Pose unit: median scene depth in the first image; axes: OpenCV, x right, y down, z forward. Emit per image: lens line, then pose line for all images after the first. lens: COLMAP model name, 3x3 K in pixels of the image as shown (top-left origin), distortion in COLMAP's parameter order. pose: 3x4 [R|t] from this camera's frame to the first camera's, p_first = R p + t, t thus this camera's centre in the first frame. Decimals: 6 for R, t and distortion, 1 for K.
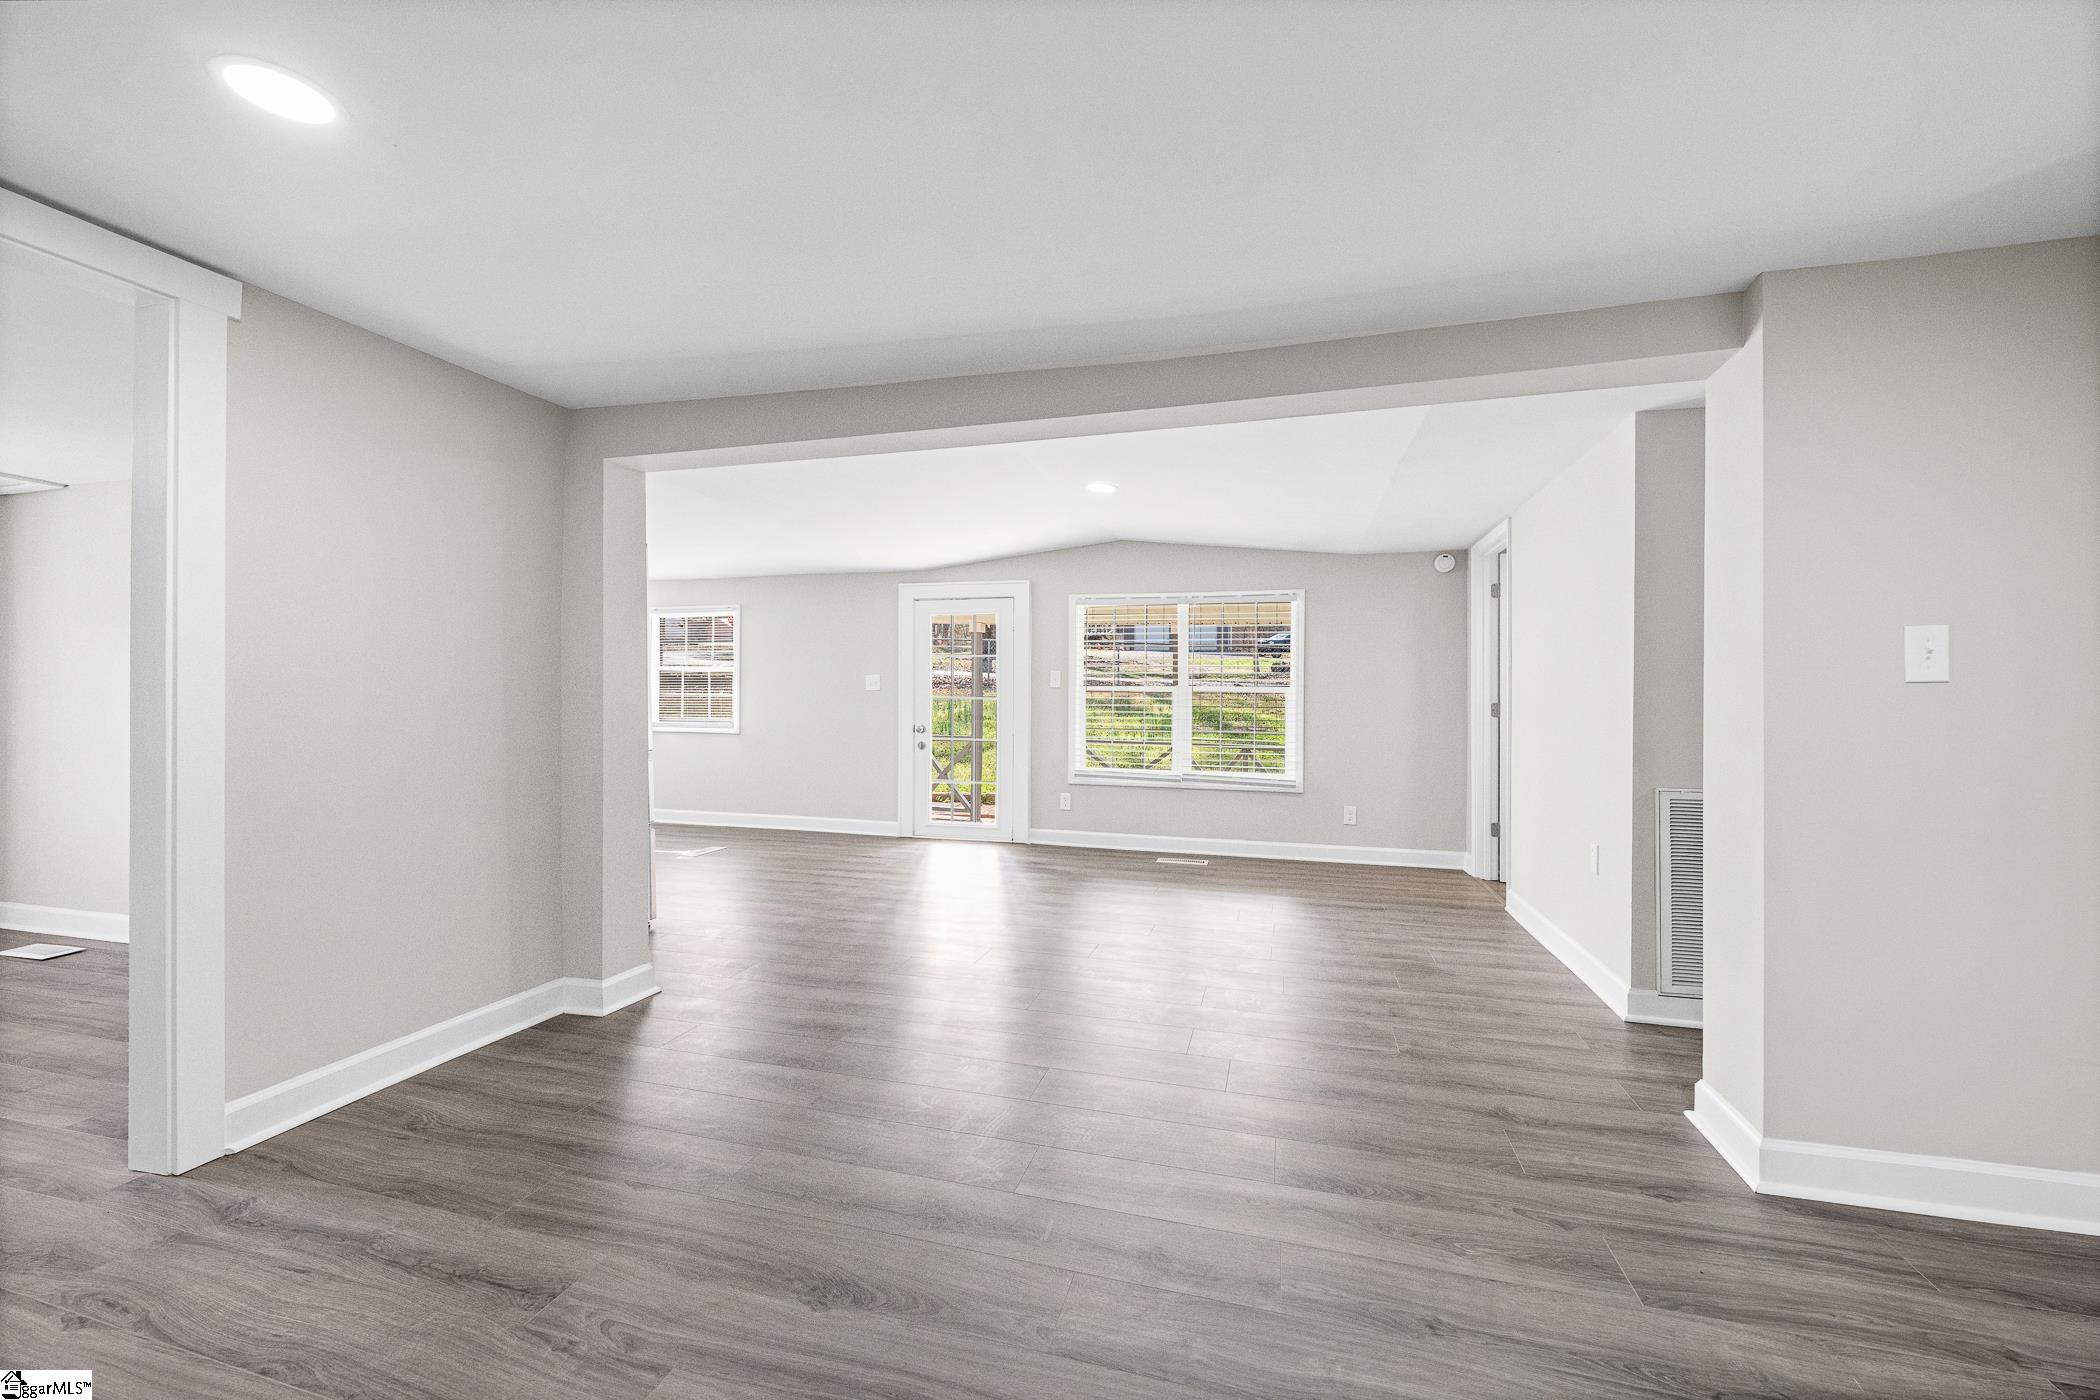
lens RADIAL K [[839.6, 0, 1039.9], [0, 839.6, 712.2], [0, 0, 1]] dist [-0.001494, -0.000079]
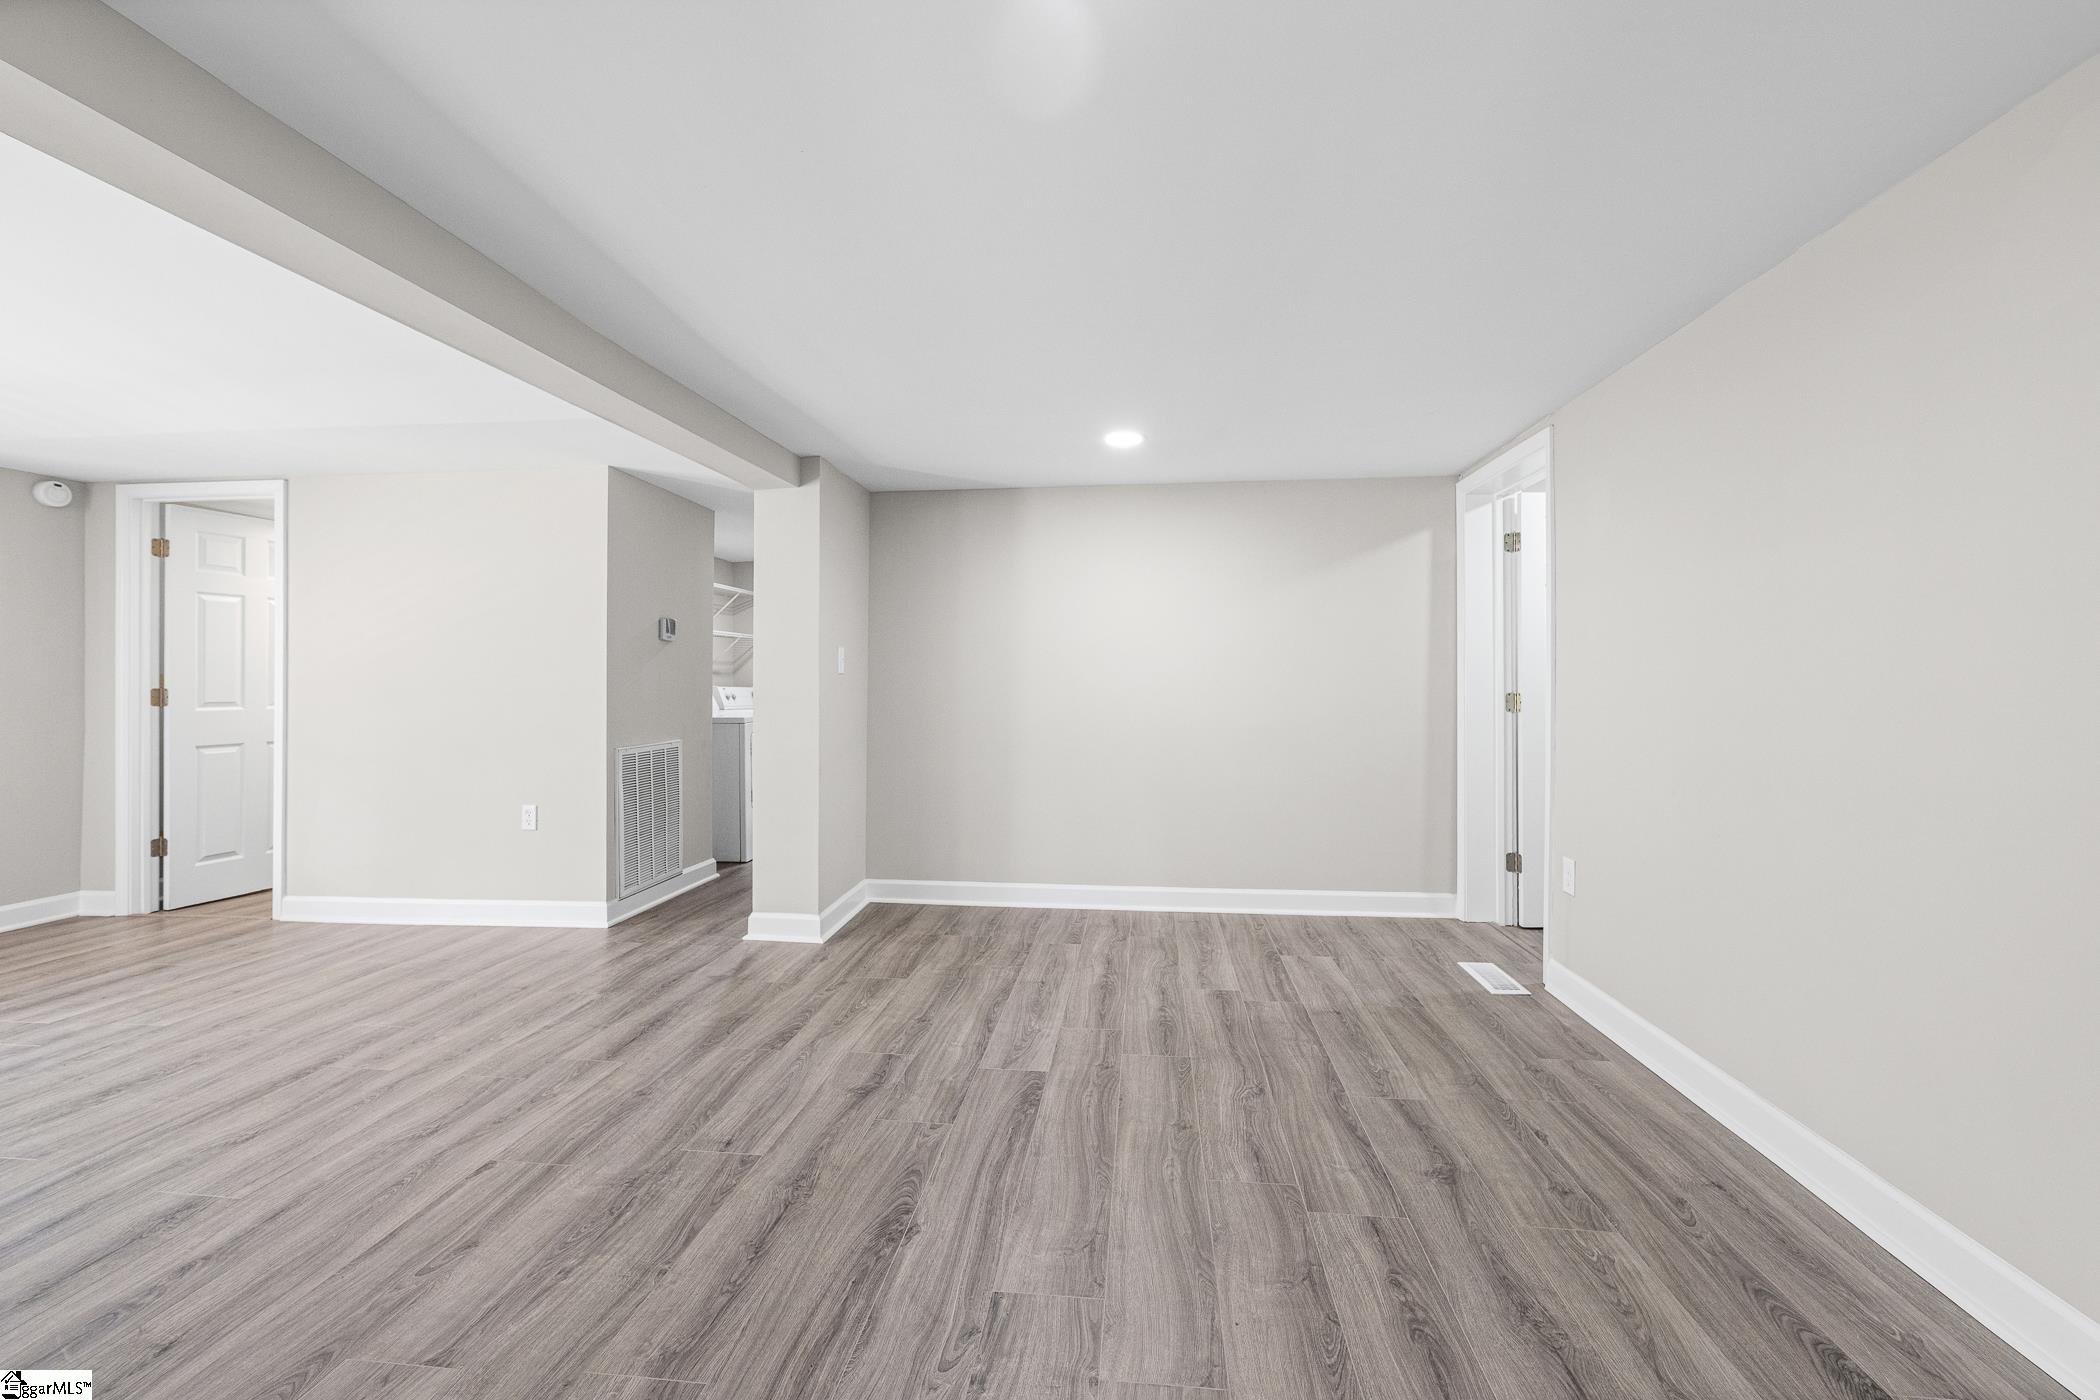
lens RADIAL K [[866.7, 0, 1071.4], [0, 866.7, 675.0], [0, 0, 1]] dist [0.002821, 0.000414]
pose [[-0.194321, 0.003152, 0.980933, -0.418468], [0.017032, 0.999855, 0.000161, -0.008153], [-0.980790, 0.016738, -0.194346, 0.292435]]
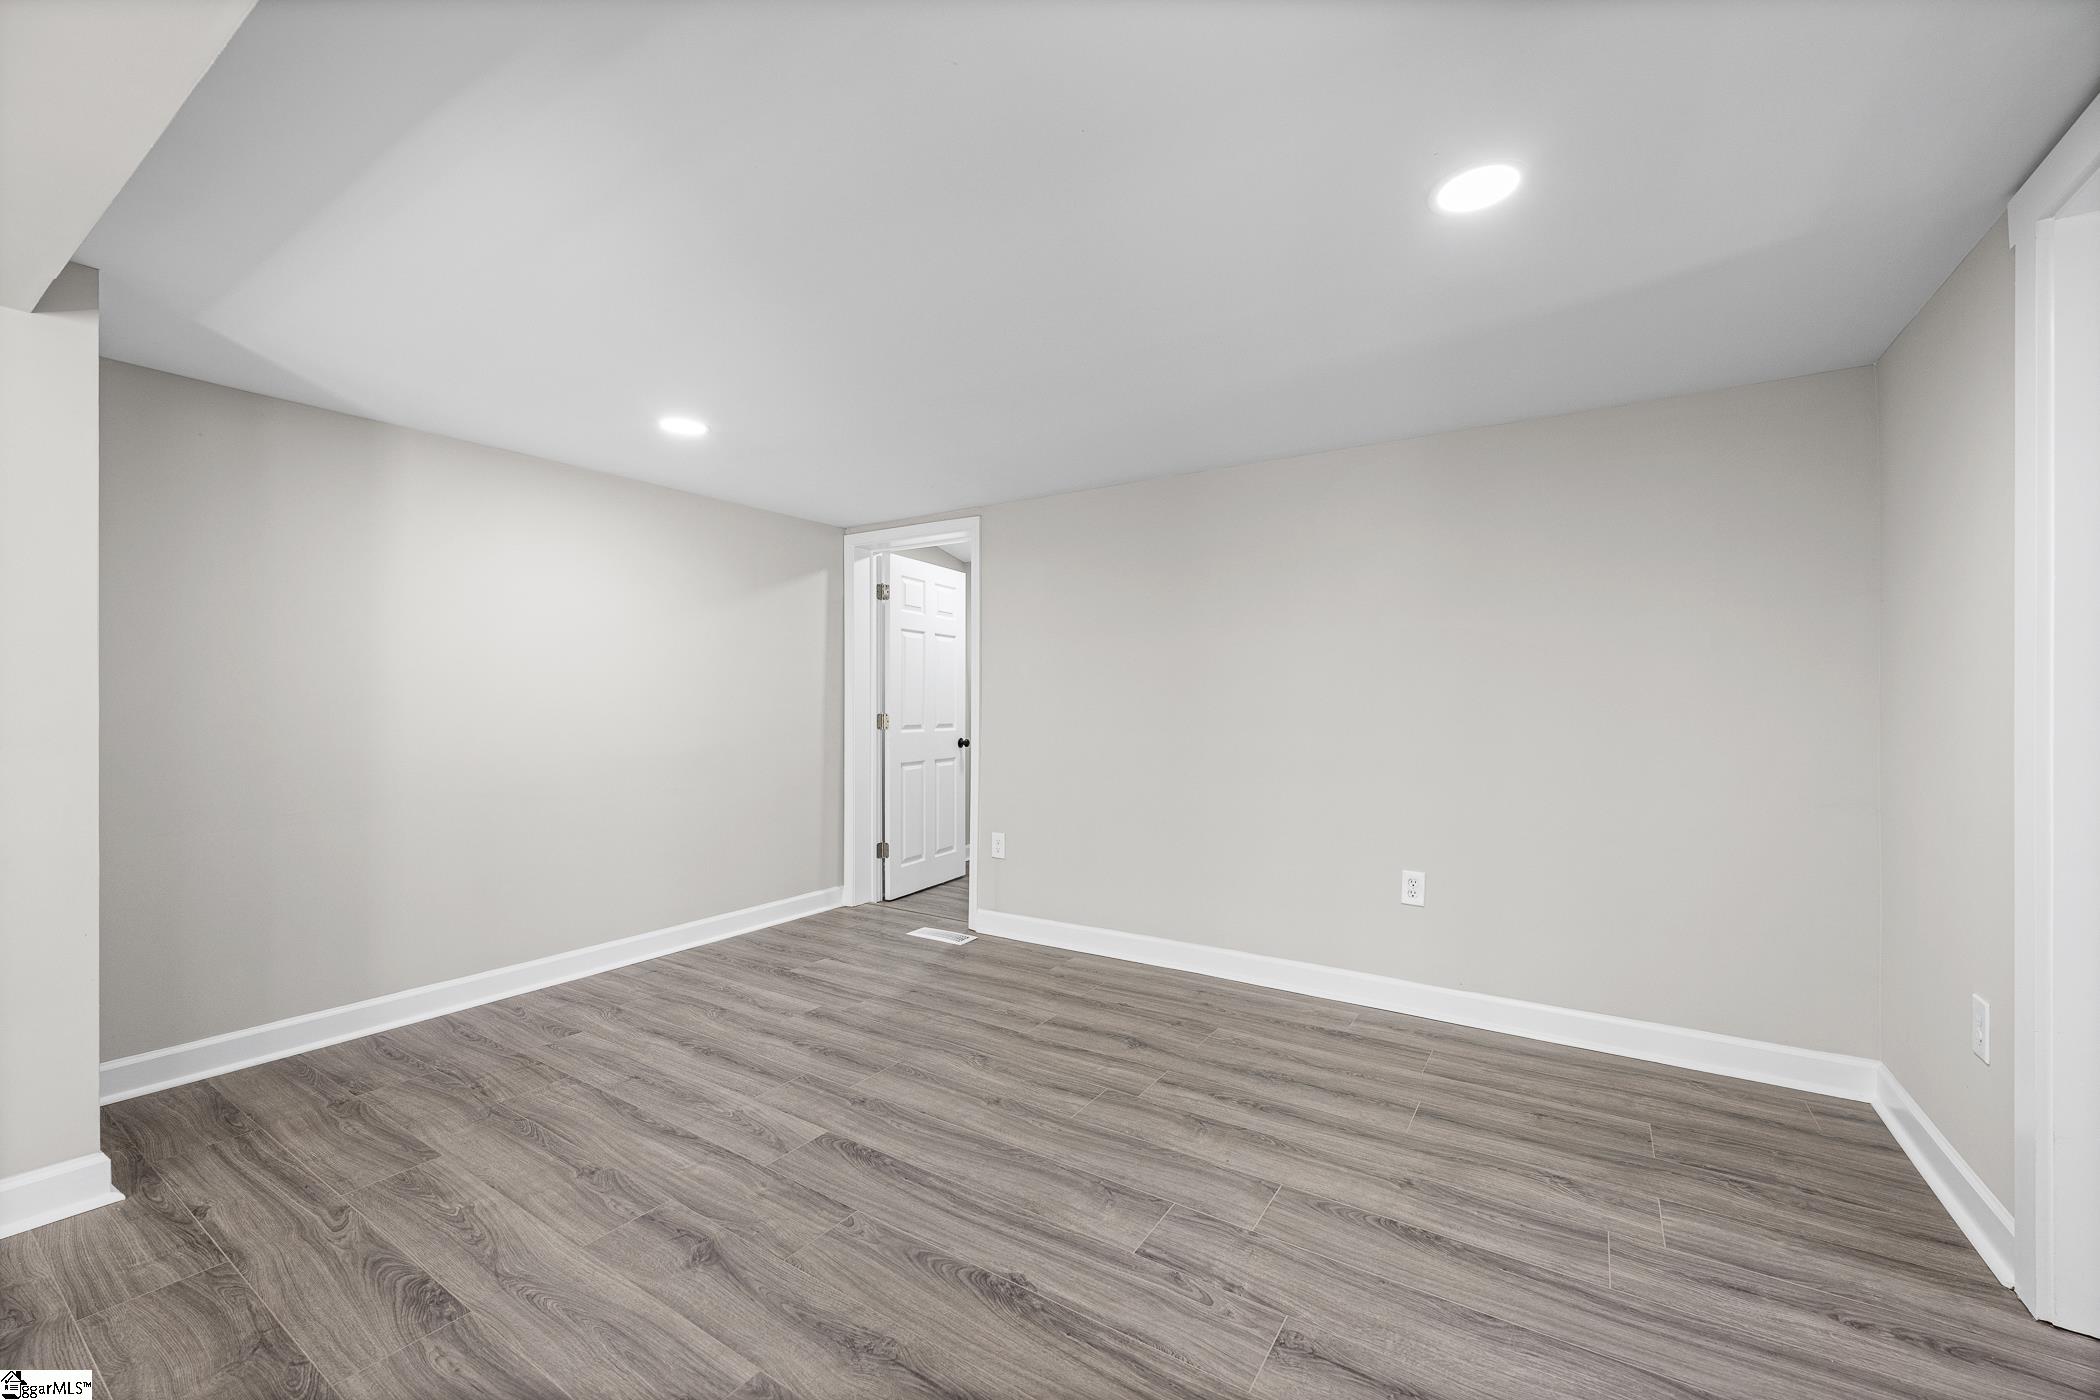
lens RADIAL K [[825.6, 0, 1050.0], [0, 825.6, 700.0], [0, 0, 1]] dist [-0.000164, 0.000025]
pose [[-0.959883, -0.006735, 0.280319, -0.173212], [-0.002468, 0.999876, 0.015574, -0.015612], [-0.280389, 0.014258, -0.959781, 0.581060]]
